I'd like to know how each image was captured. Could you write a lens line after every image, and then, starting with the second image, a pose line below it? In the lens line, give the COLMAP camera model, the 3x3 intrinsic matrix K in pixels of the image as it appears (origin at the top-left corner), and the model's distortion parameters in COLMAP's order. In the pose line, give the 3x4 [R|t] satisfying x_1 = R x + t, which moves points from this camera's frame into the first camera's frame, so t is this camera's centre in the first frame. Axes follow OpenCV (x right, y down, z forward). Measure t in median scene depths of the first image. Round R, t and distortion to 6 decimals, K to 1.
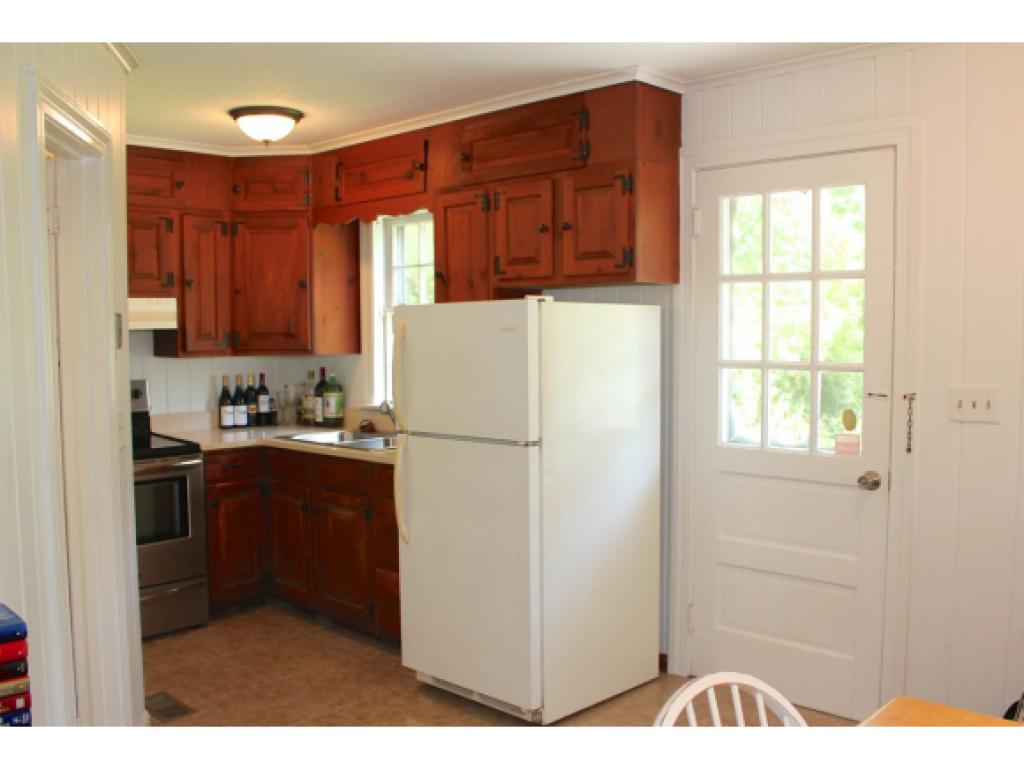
lens RADIAL K [[974.0, 0, 560.0], [0, 974.0, 406.9], [0, 0, 1]] dist [-0.127732, 0.002876]
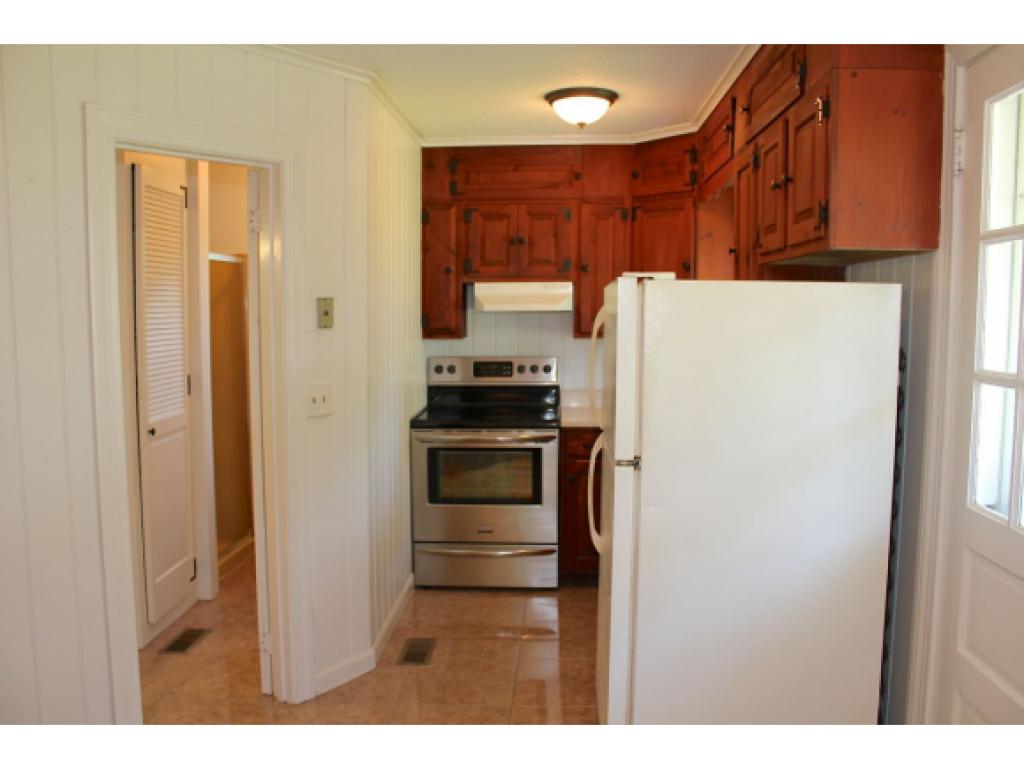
lens RADIAL K [[853.5, 0, 512.0], [0, 853.5, 384.5], [0, 0, 1]] dist [-0.182713, 0.169370]
pose [[0.627867, 0.069761, -0.775188, 0.304512], [-0.064459, 0.997214, 0.037533, -0.031103], [0.775647, 0.026402, 0.630615, 0.348520]]
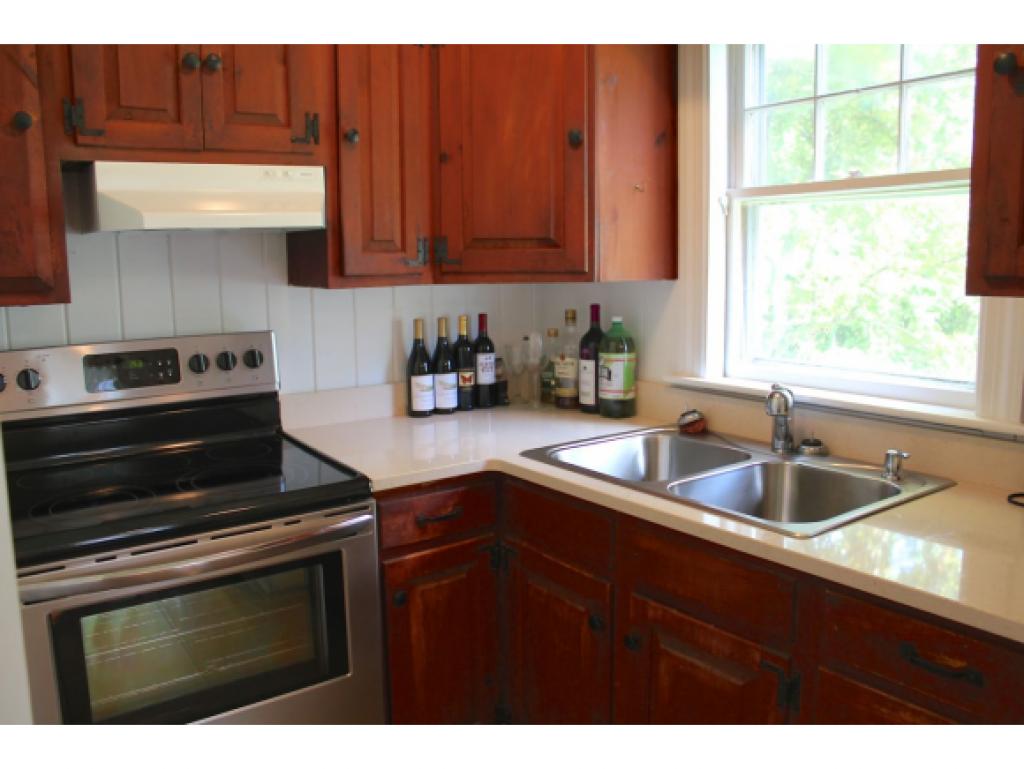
lens RADIAL K [[853.5, 0, 512.0], [0, 853.5, 384.5], [0, 0, 1]] dist [-0.182713, 0.169370]
pose [[0.977898, 0.023827, -0.207718, -0.216882], [-0.008349, 0.997143, 0.075076, -0.035723], [0.208914, -0.071682, 0.975303, 0.593972]]
